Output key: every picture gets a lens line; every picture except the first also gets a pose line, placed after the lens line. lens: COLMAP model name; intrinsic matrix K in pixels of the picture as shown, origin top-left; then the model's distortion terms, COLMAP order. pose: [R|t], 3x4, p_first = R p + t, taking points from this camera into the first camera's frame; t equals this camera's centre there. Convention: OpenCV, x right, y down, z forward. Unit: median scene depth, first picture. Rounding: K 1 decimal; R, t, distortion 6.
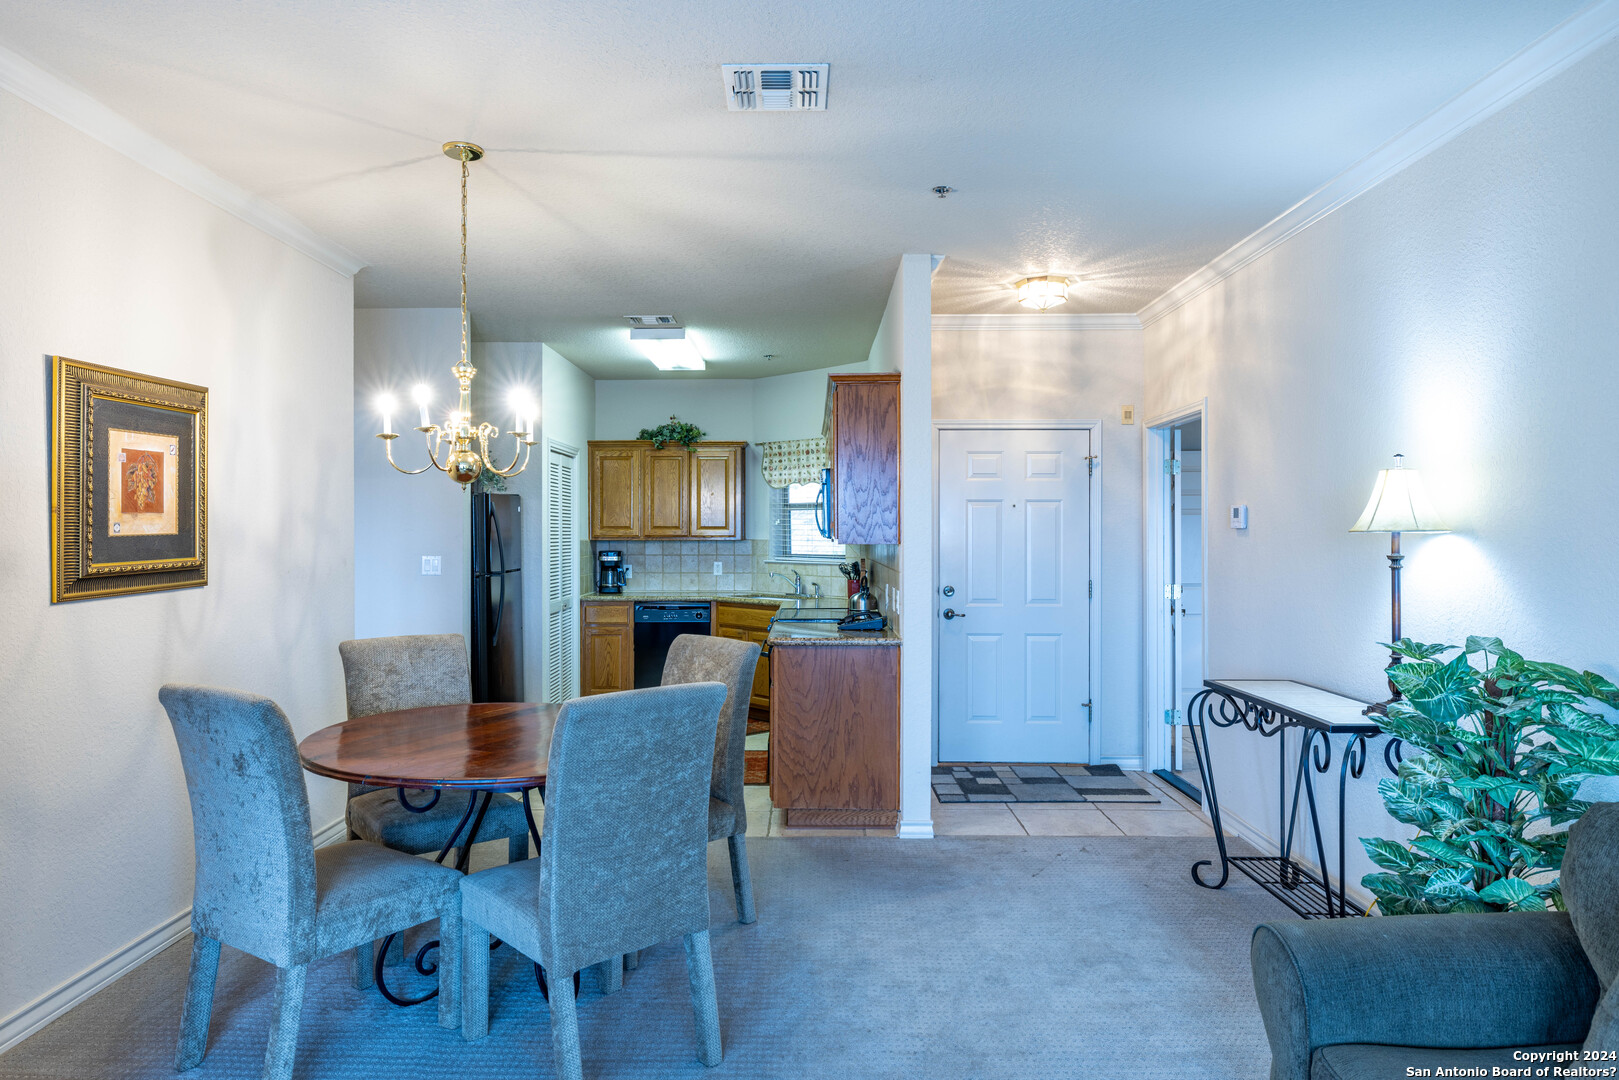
lens RADIAL K [[931.5, 0, 807.7], [0, 931.5, 605.4], [0, 0, 1]] dist [0.000041, -0.000391]
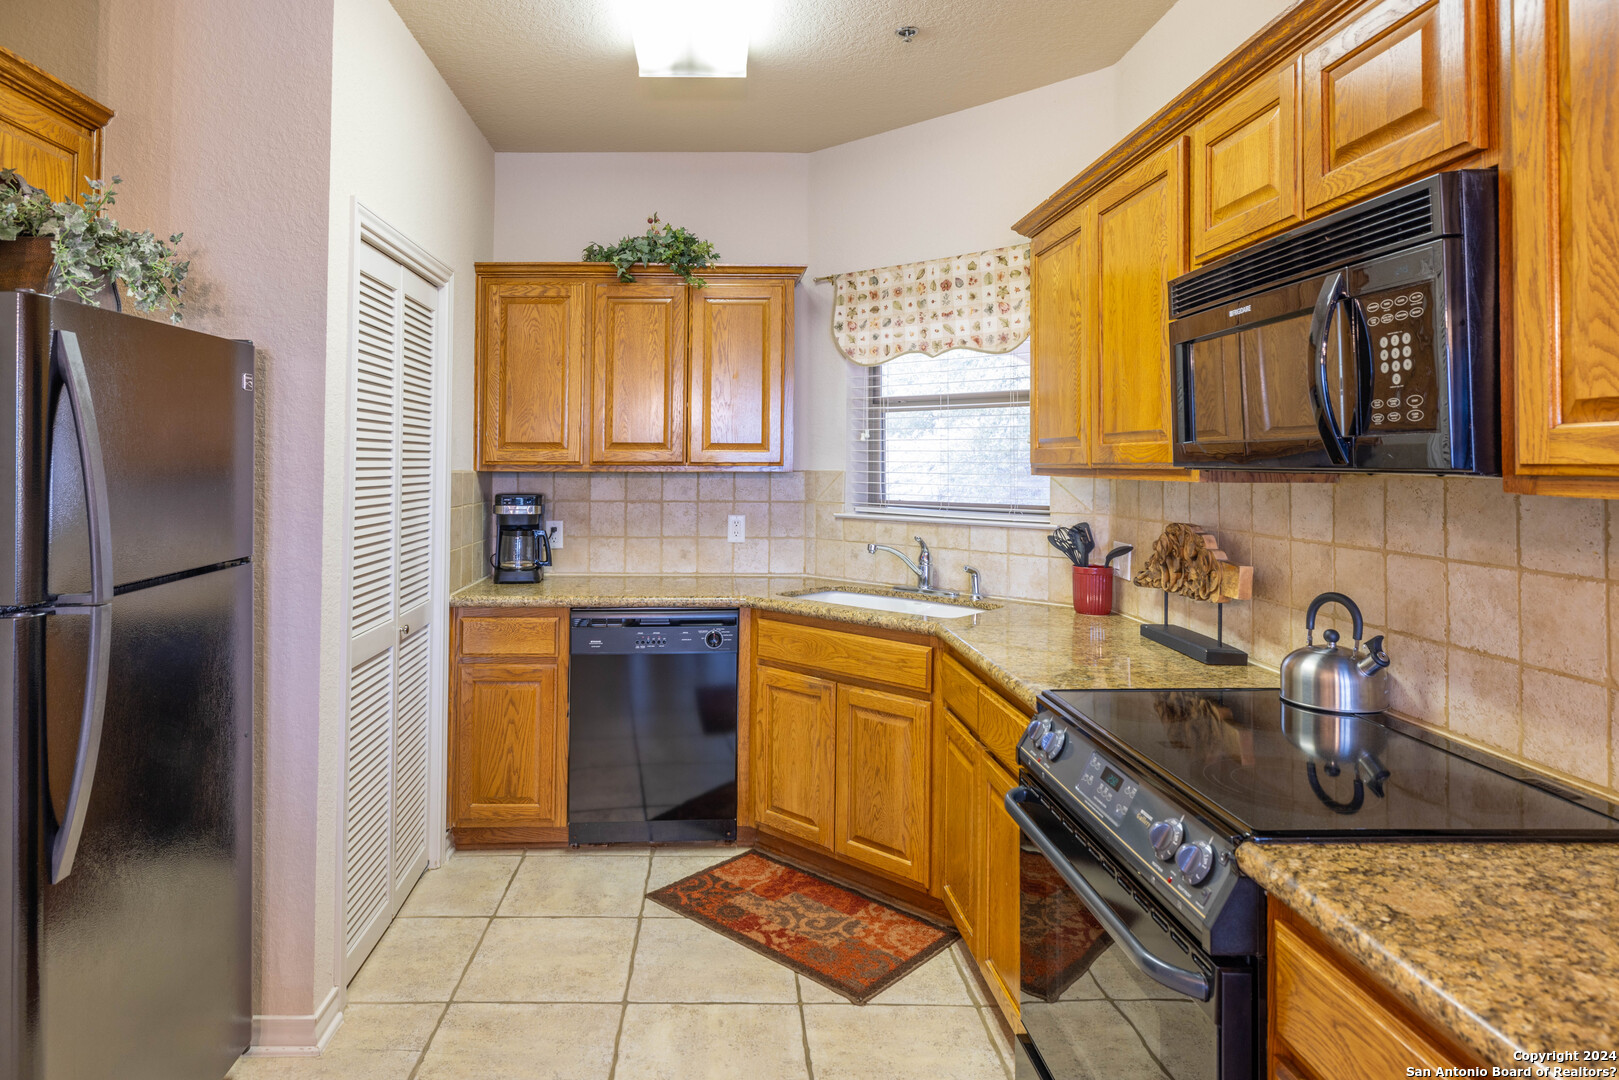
lens RADIAL K [[921.3, 0, 730.9], [0, 921.3, 479.0], [0, 0, 1]] dist [-0.000036, -0.000154]
pose [[0.999932, 0.003007, 0.011248, -0.110852], [-0.002350, 0.998314, -0.057993, -0.039729], [-0.011403, 0.057962, 0.998254, 0.536542]]
